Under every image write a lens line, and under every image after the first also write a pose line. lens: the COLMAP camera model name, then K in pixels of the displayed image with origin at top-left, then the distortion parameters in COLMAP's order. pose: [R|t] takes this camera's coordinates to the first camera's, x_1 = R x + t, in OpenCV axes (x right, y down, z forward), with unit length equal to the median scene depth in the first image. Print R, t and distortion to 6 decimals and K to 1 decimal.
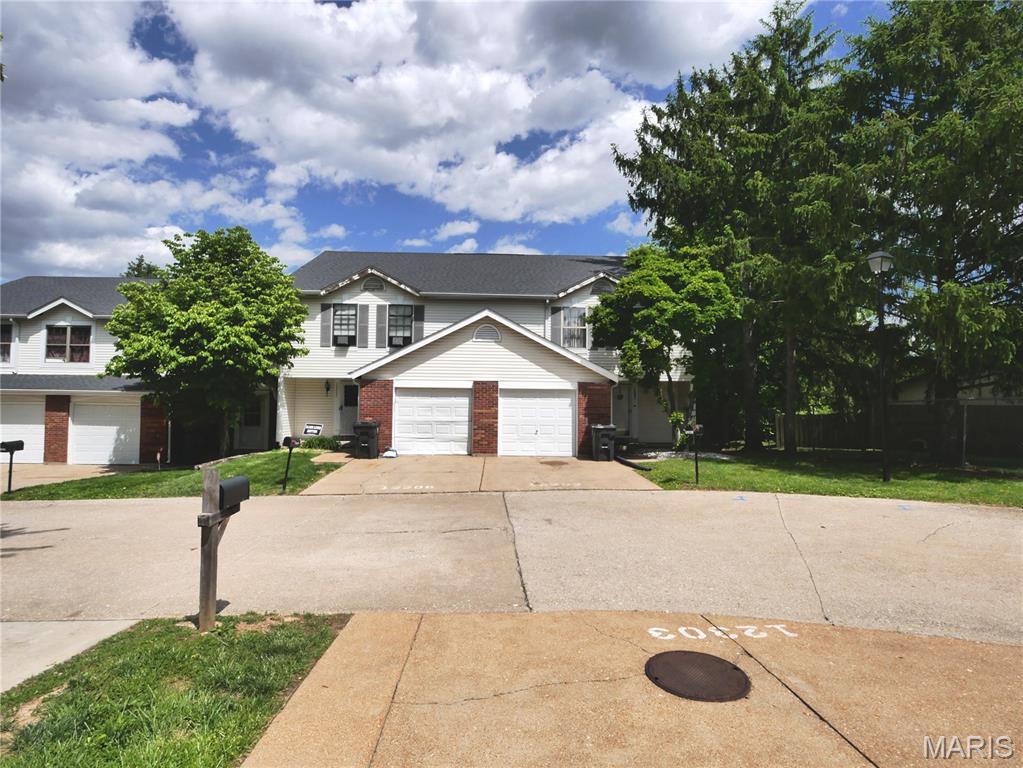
lens RADIAL K [[539.2, 0, 512.1], [0, 539.2, 383.7], [0, 0, 1]] dist [-0.022191, 0.001958]
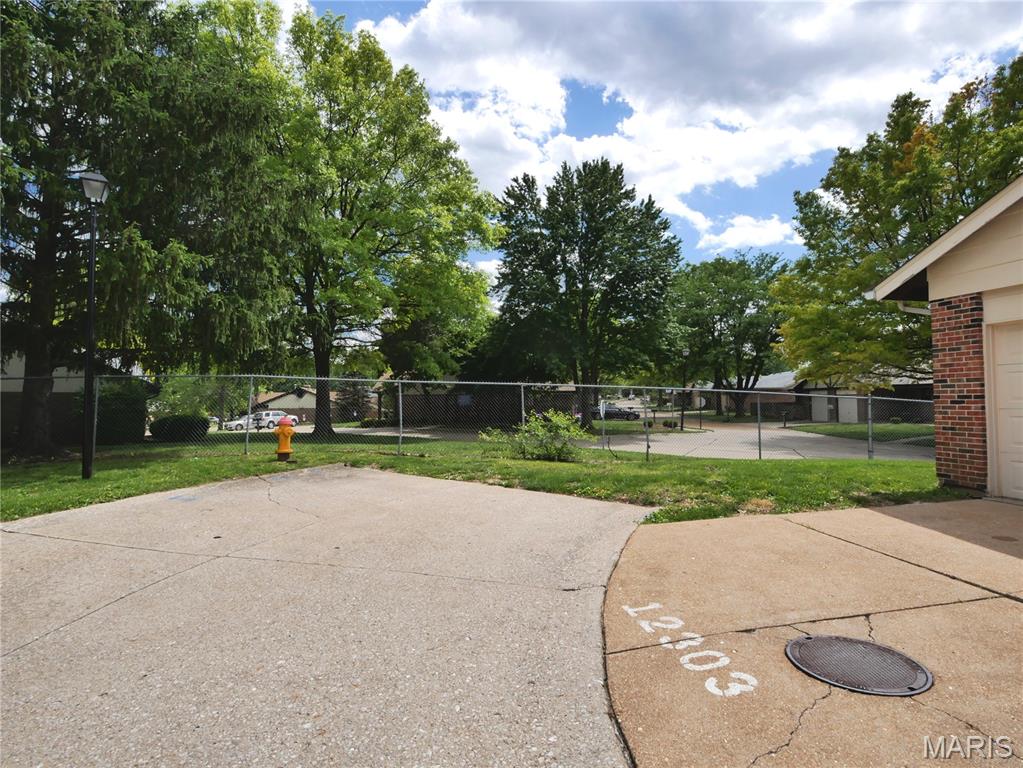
lens RADIAL K [[539.2, 0, 506.8], [0, 539.2, 380.6], [0, 0, 1]] dist [-0.022191, 0.001958]
pose [[-0.110599, 0.020725, 0.993649, -0.284818], [-0.024825, 0.999413, -0.023608, 0.115475], [-0.993555, -0.027278, -0.110020, 1.181437]]
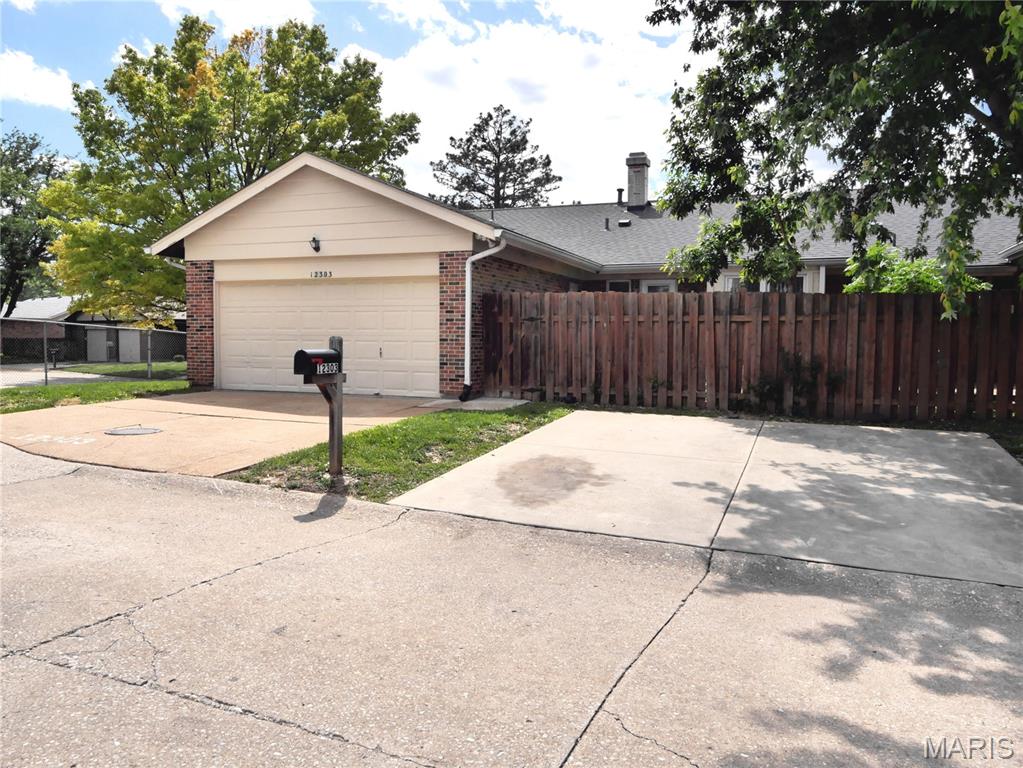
lens RADIAL K [[775.9, 0, 511.1], [0, 775.9, 378.6], [0, 0, 1]] dist [-0.001184, -0.007842]
pose [[-0.906373, -0.044417, 0.420138, -1.559807], [-0.034783, 0.998927, 0.030568, 0.167823], [-0.421045, 0.013093, -0.906945, 2.215706]]
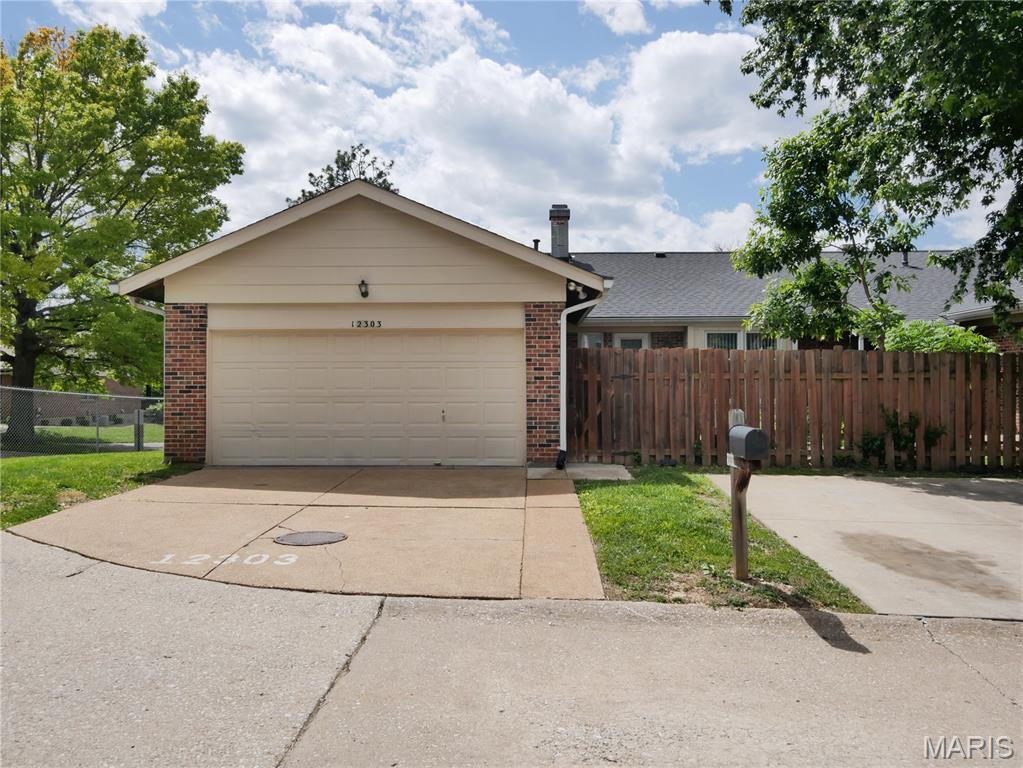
lens RADIAL K [[775.9, 0, 506.7], [0, 775.9, 363.7], [0, 0, 1]] dist [-0.001184, -0.007842]
pose [[-0.996448, -0.011360, 0.083440, -0.234774], [-0.016058, 0.998310, -0.055847, 0.143853], [-0.082665, -0.056989, -0.994947, 2.264462]]
